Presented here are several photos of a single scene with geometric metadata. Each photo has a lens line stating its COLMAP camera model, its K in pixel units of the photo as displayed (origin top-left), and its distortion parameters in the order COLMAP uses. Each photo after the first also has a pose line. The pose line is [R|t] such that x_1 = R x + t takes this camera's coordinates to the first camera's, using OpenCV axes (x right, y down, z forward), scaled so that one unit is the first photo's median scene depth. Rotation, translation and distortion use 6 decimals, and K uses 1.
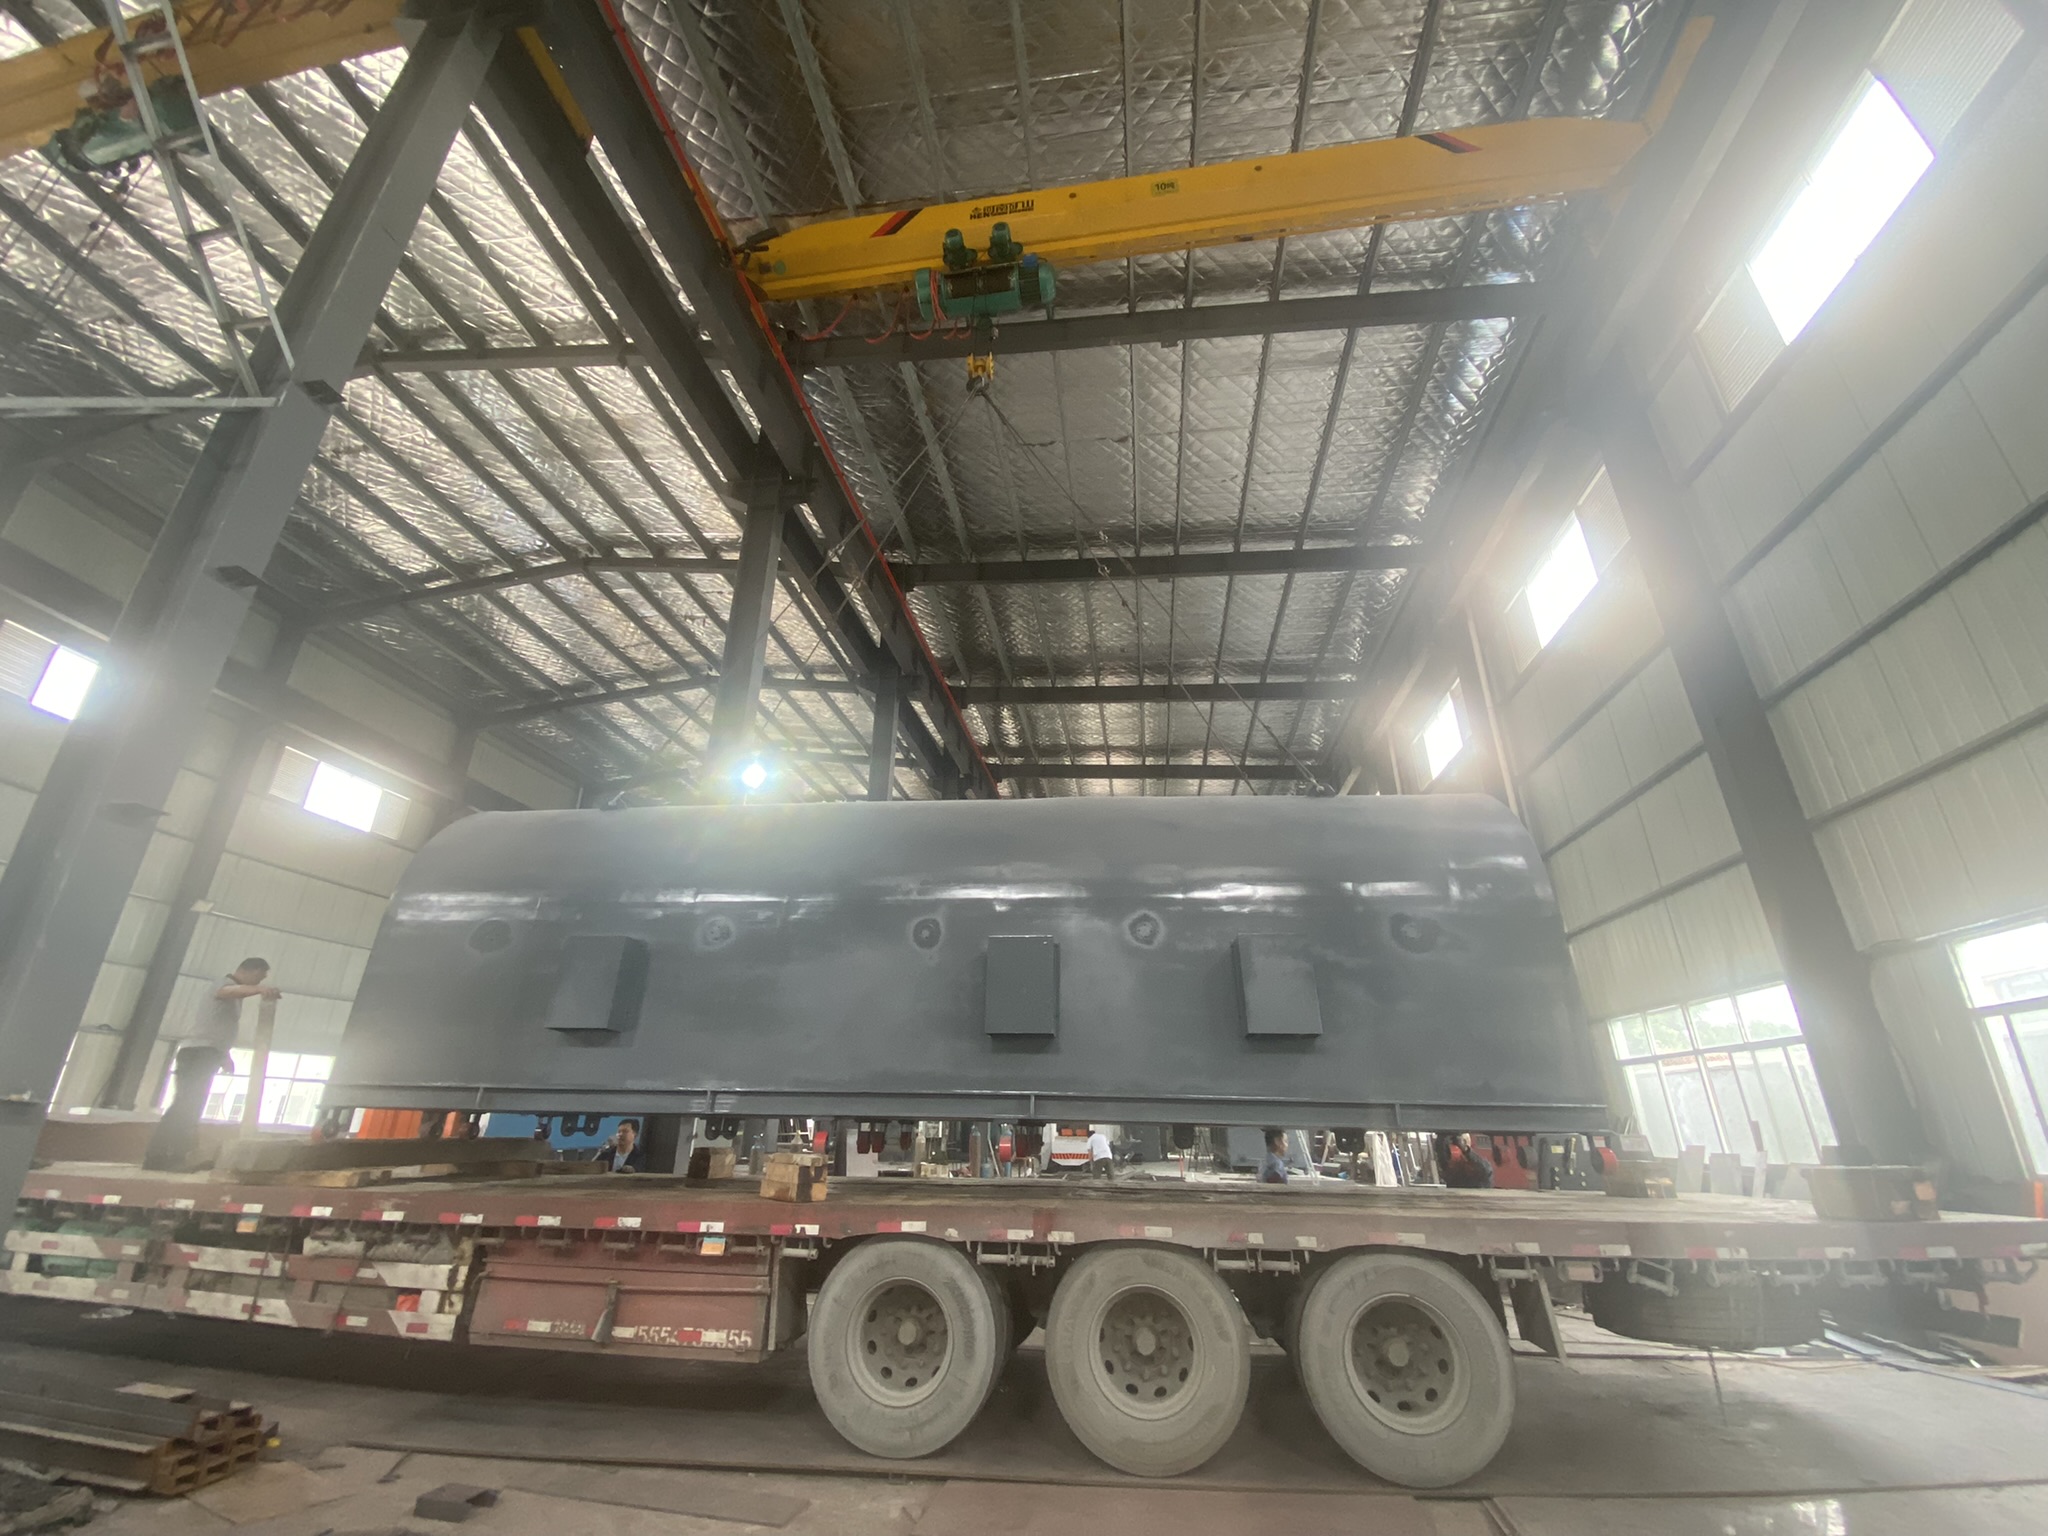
lens RADIAL K [[848.9, 0, 1034.0], [0, 848.9, 772.8], [0, 0, 1]] dist [-0.002050, -0.011273]
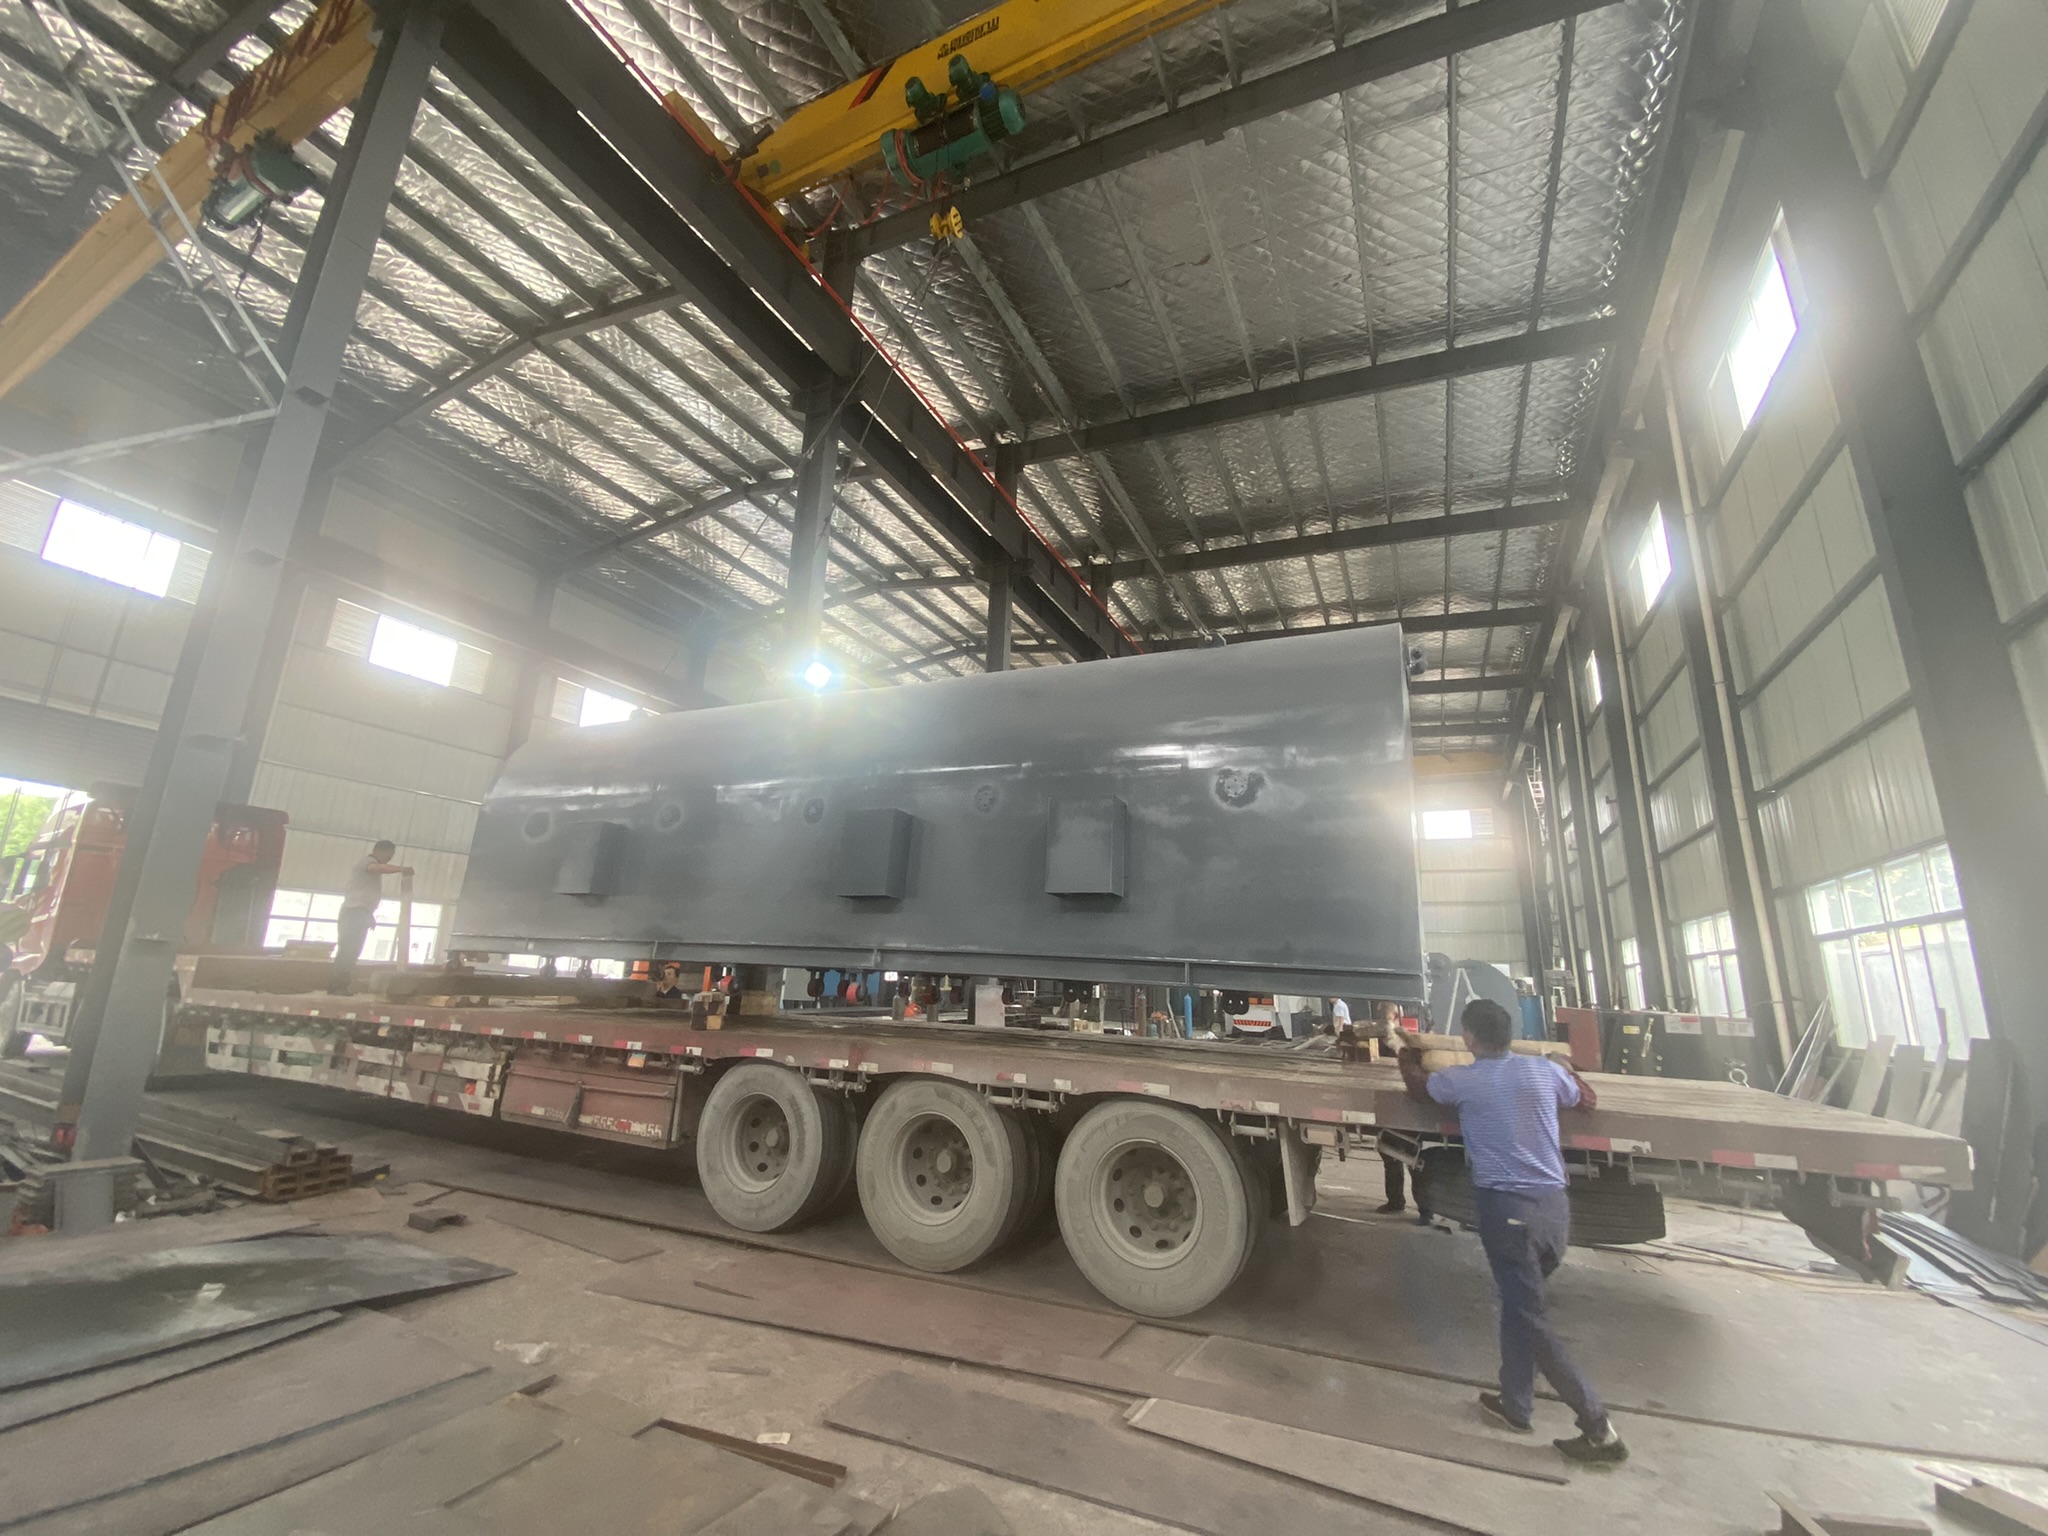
lens RADIAL K [[848.9, 0, 1006.8], [0, 848.9, 775.0], [0, 0, 1]] dist [-0.002050, -0.011273]
pose [[0.950832, -0.045455, -0.306352, 0.501936], [0.088836, 0.987633, 0.129184, 0.031283], [0.296692, -0.150048, 0.943112, 0.045685]]
